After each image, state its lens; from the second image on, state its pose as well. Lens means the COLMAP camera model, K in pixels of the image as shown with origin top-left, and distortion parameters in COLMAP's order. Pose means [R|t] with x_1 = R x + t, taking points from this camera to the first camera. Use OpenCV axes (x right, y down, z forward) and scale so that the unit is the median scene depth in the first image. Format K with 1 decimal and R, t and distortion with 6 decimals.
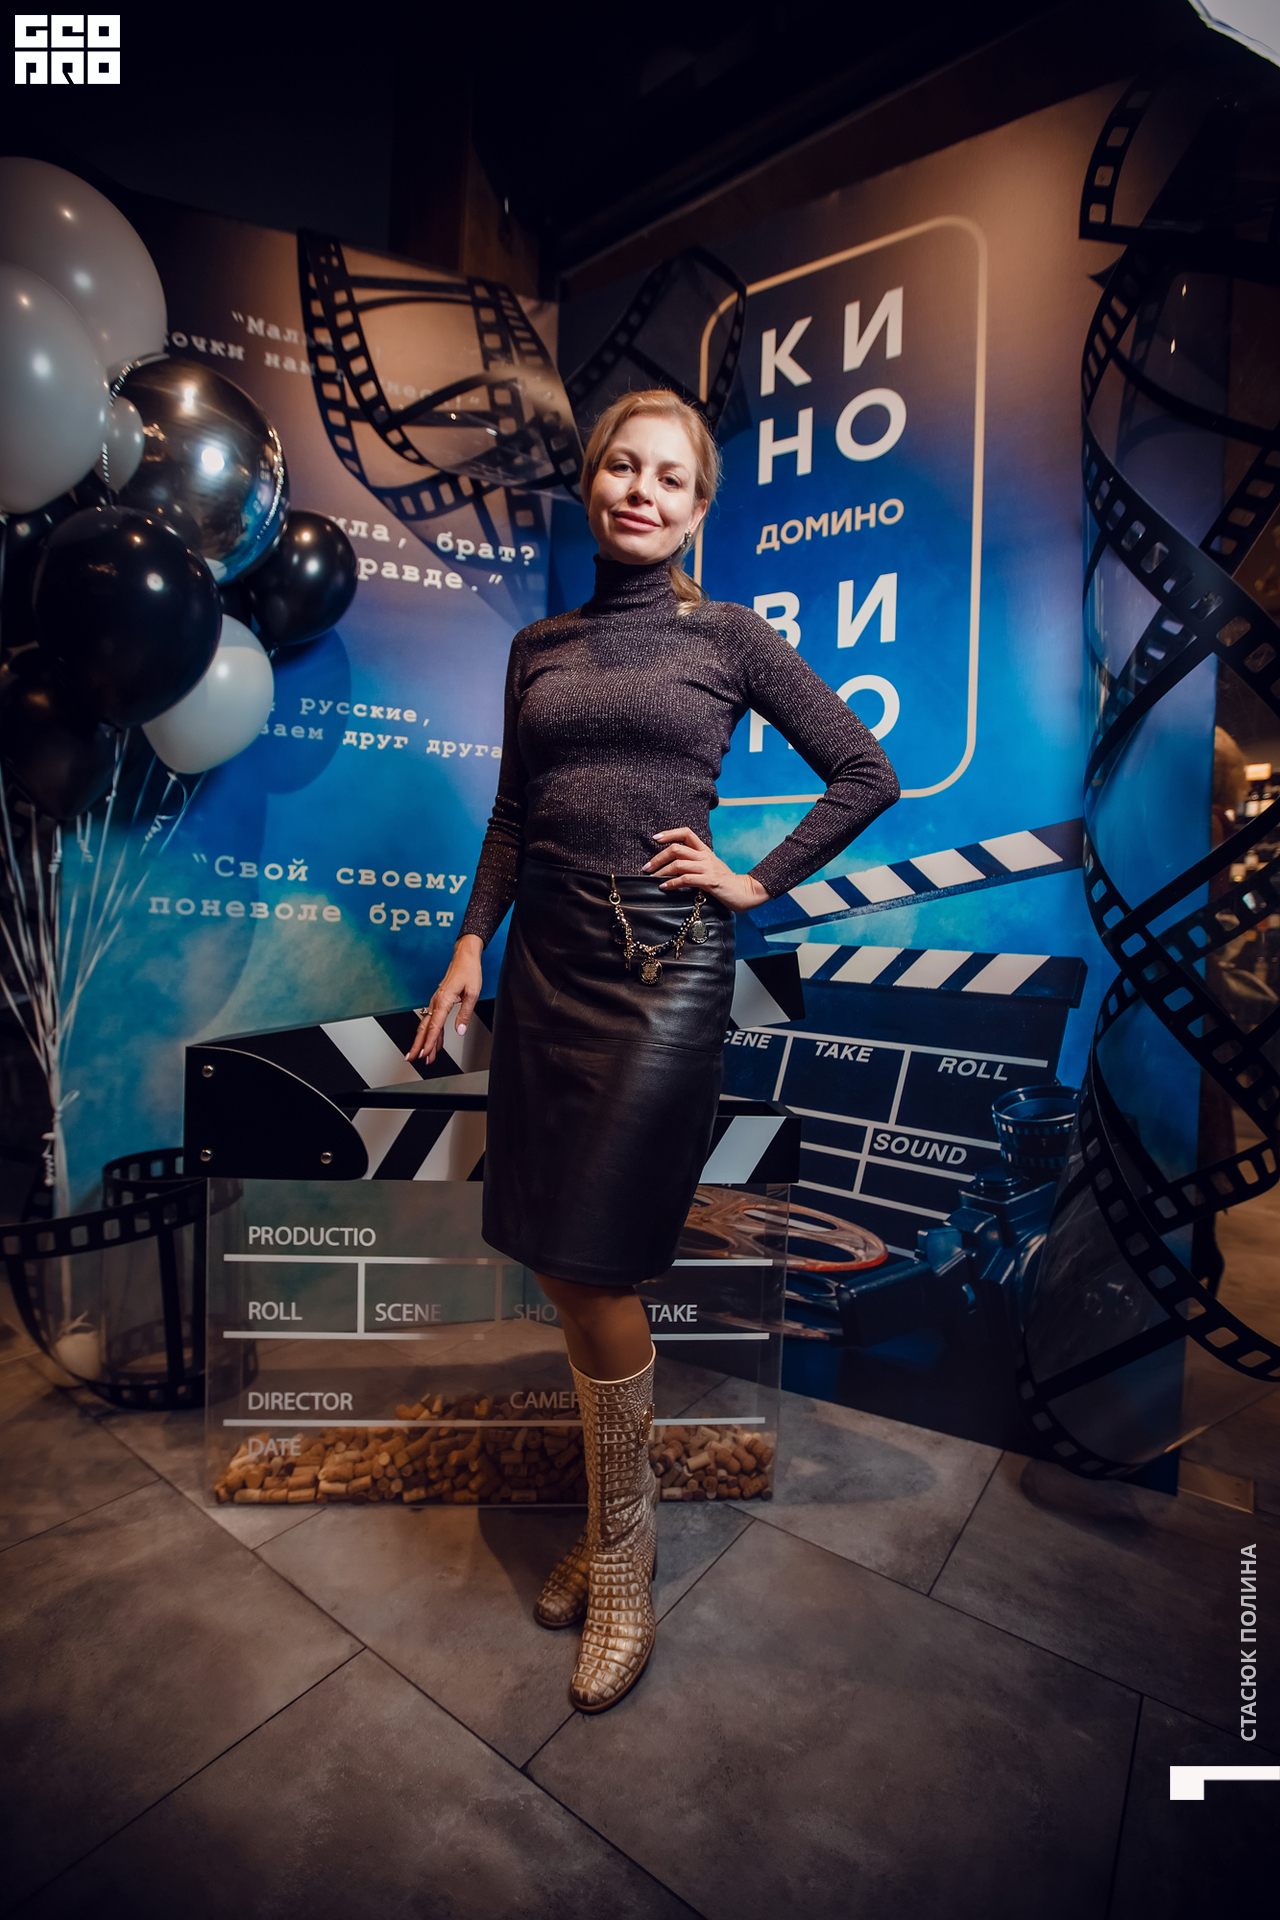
lens RADIAL K [[864.4, 0, 638.6], [0, 864.4, 966.7], [0, 0, 1]] dist [-0.057783, 0.026672]
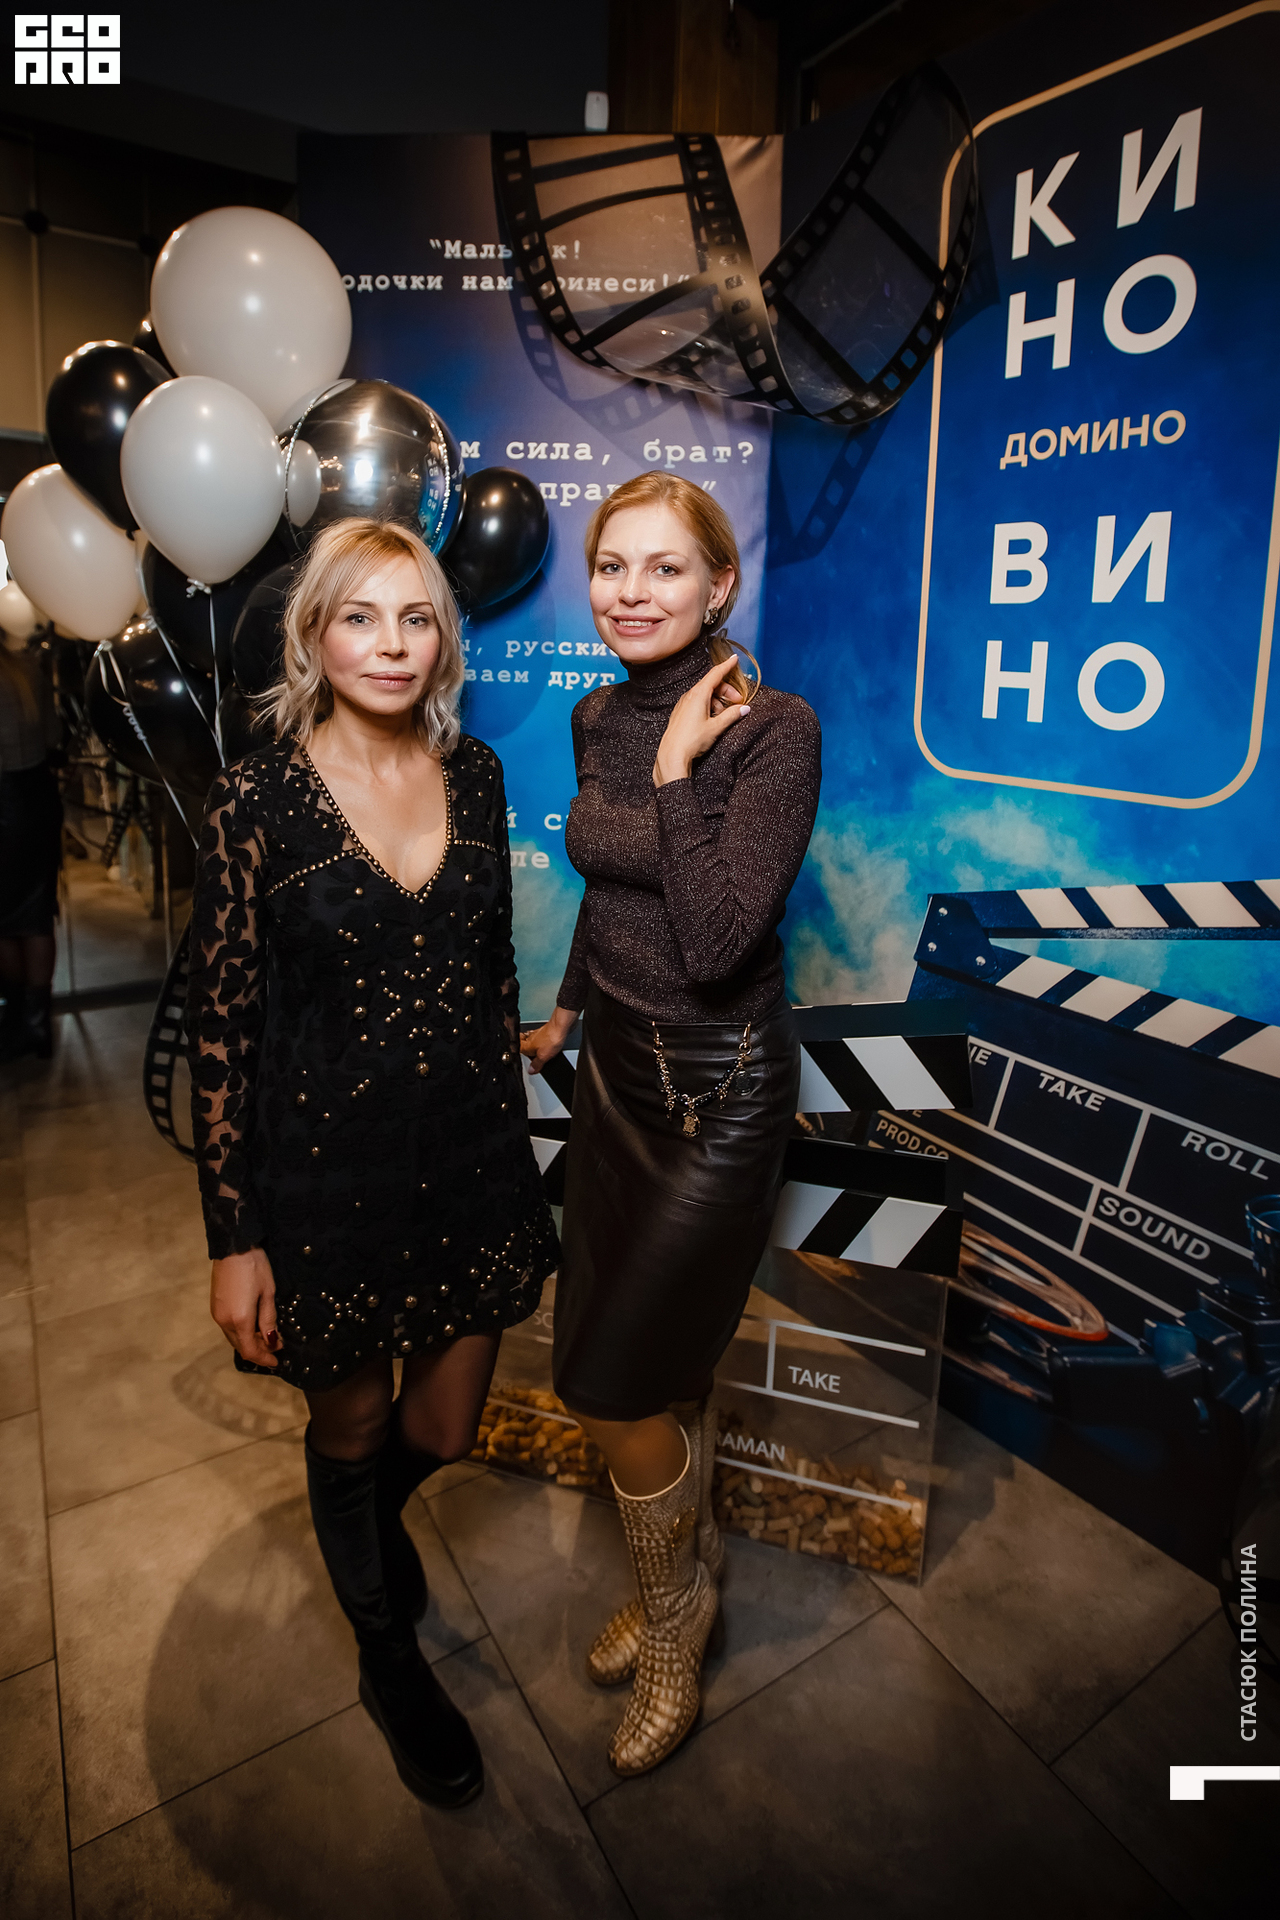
lens RADIAL K [[1022.4, 0, 637.5], [0, 1022.4, 798.1], [0, 0, 1]] dist [-0.057609, 0.028096]
pose [[0.929380, 0.044233, -0.366464, 0.193733], [-0.003267, 0.993741, 0.111663, -0.297100], [0.369109, -0.102580, 0.923708, -0.036437]]
